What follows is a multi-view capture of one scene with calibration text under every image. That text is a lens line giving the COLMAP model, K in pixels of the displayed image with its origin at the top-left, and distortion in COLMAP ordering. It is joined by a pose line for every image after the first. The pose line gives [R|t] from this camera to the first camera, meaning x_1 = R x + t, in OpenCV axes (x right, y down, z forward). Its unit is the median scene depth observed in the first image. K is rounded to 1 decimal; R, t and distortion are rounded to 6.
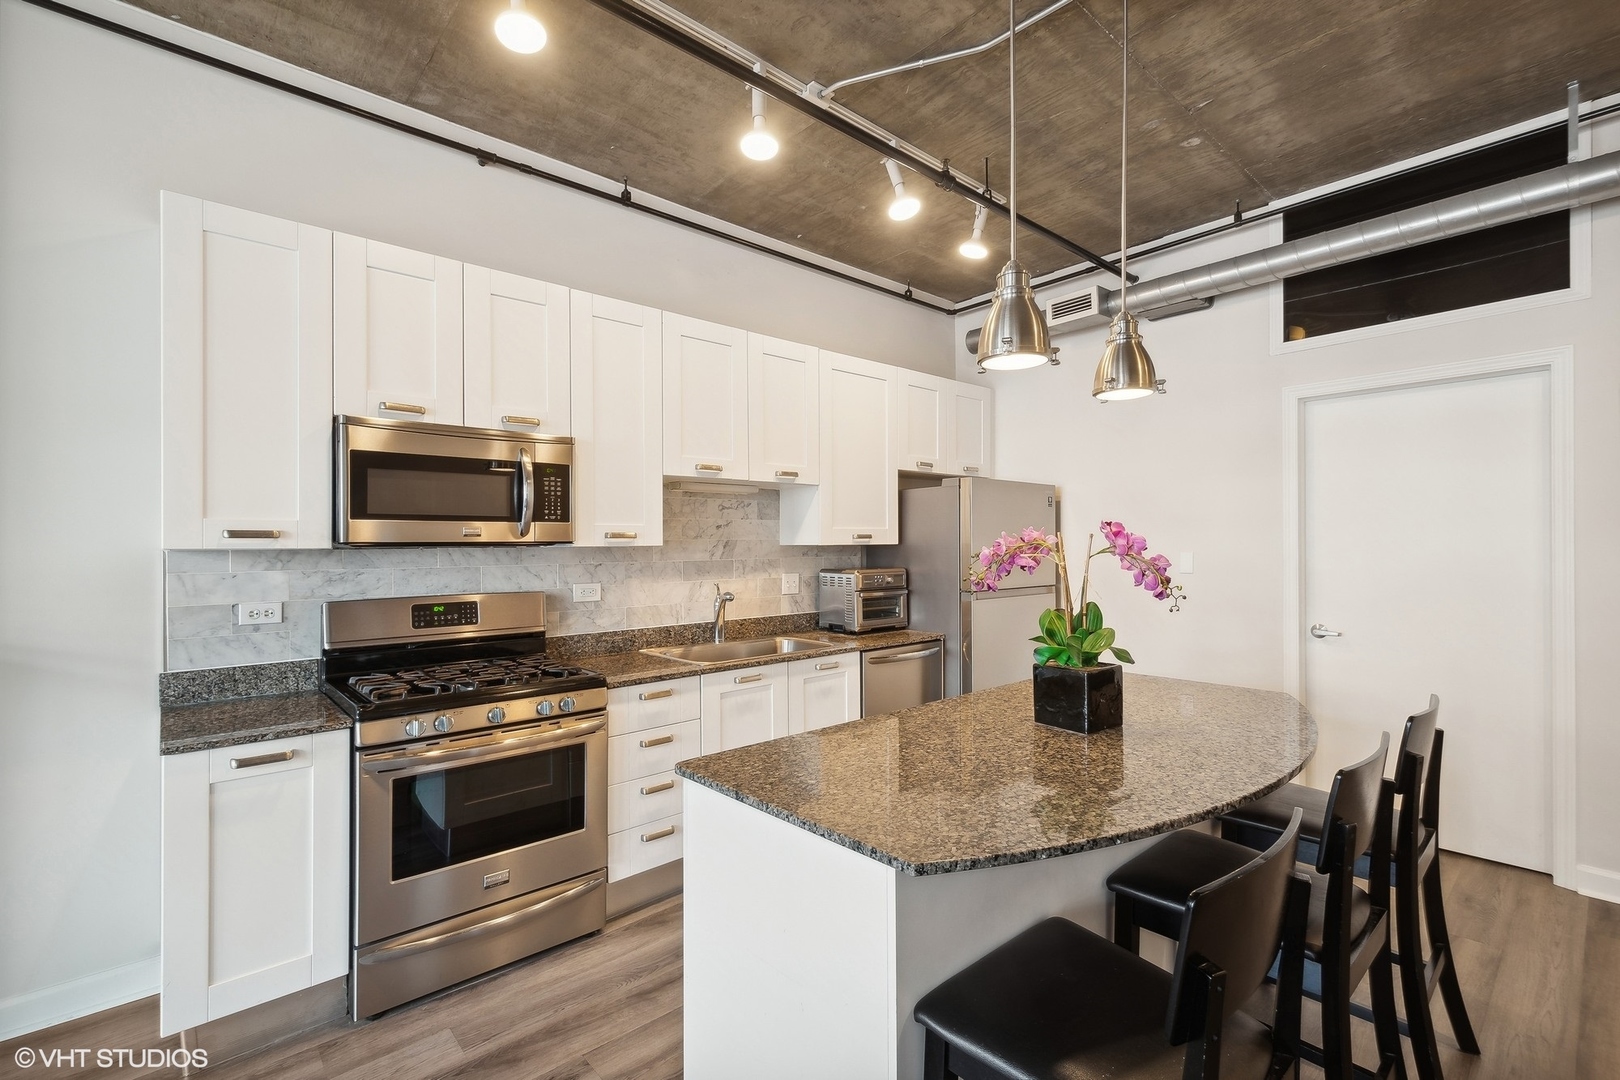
lens RADIAL K [[715.3, 0, 807.0], [0, 715.3, 544.1], [0, 0, 1]] dist [-0.004287, -0.003192]
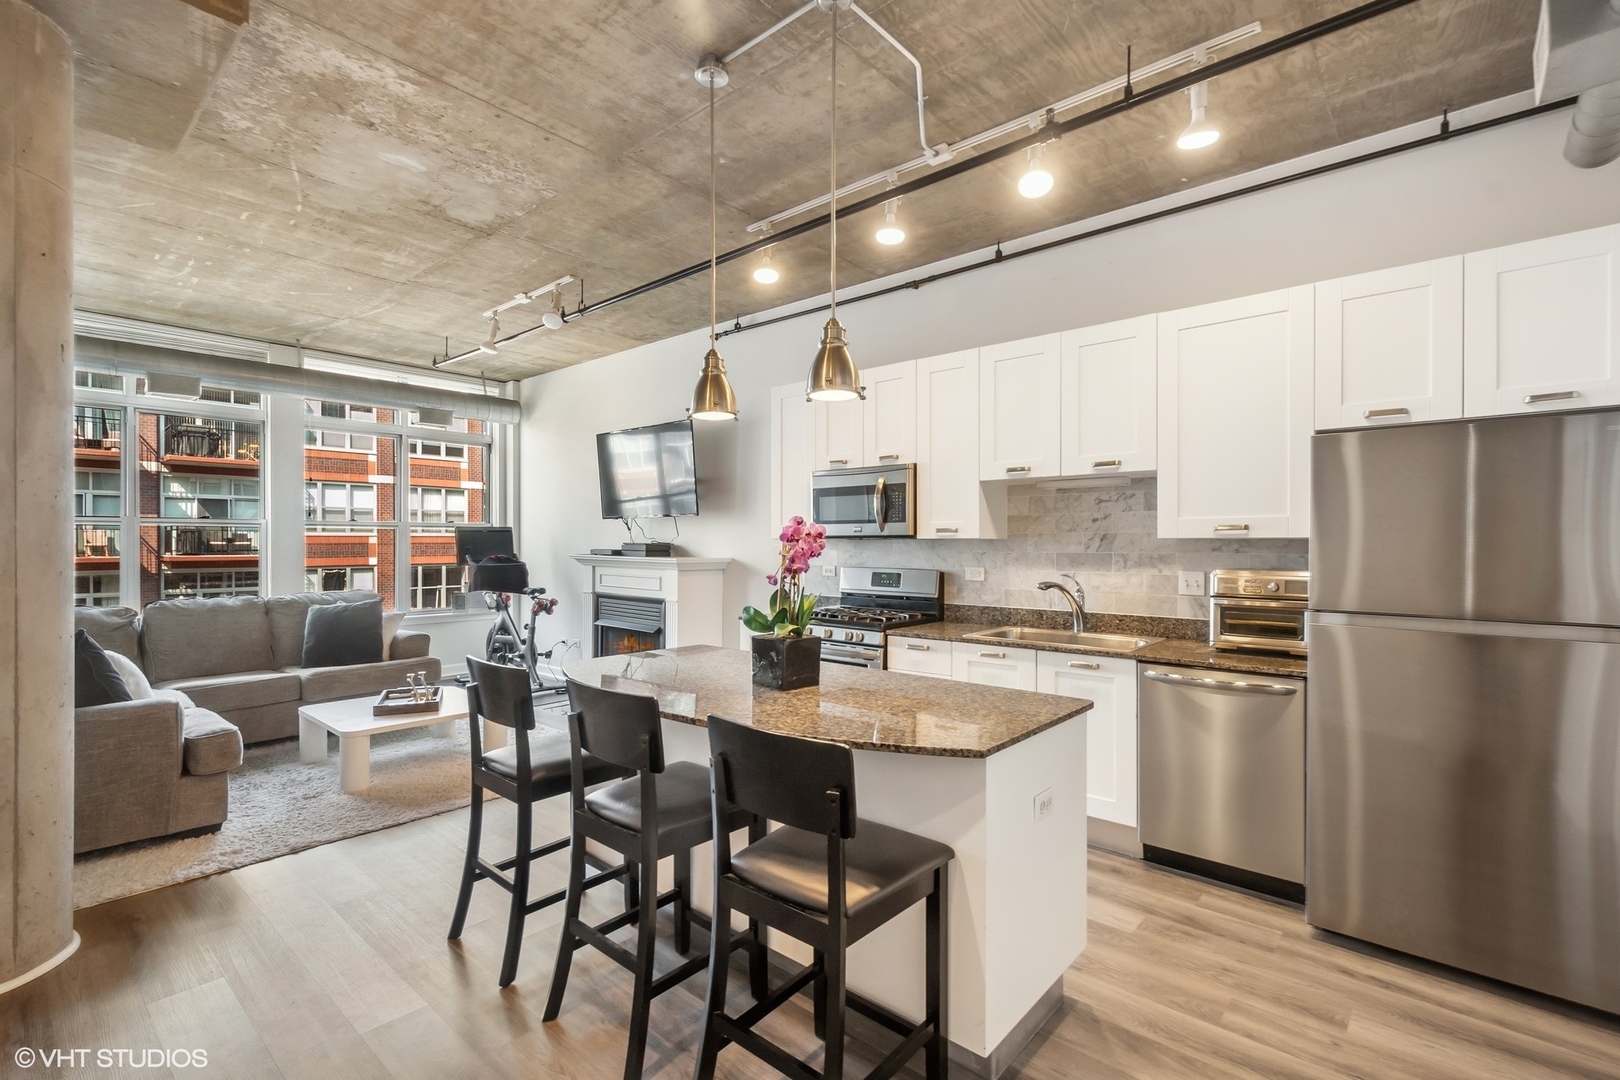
lens RADIAL K [[715.3, 0, 773.5], [0, 715.3, 541.9], [0, 0, 1]] dist [-0.004287, -0.003192]
pose [[0.082725, 0.006086, -0.996554, 0.901374], [-0.003677, 0.999976, 0.005801, 0.002870], [0.996566, 0.003185, 0.082746, 0.489685]]
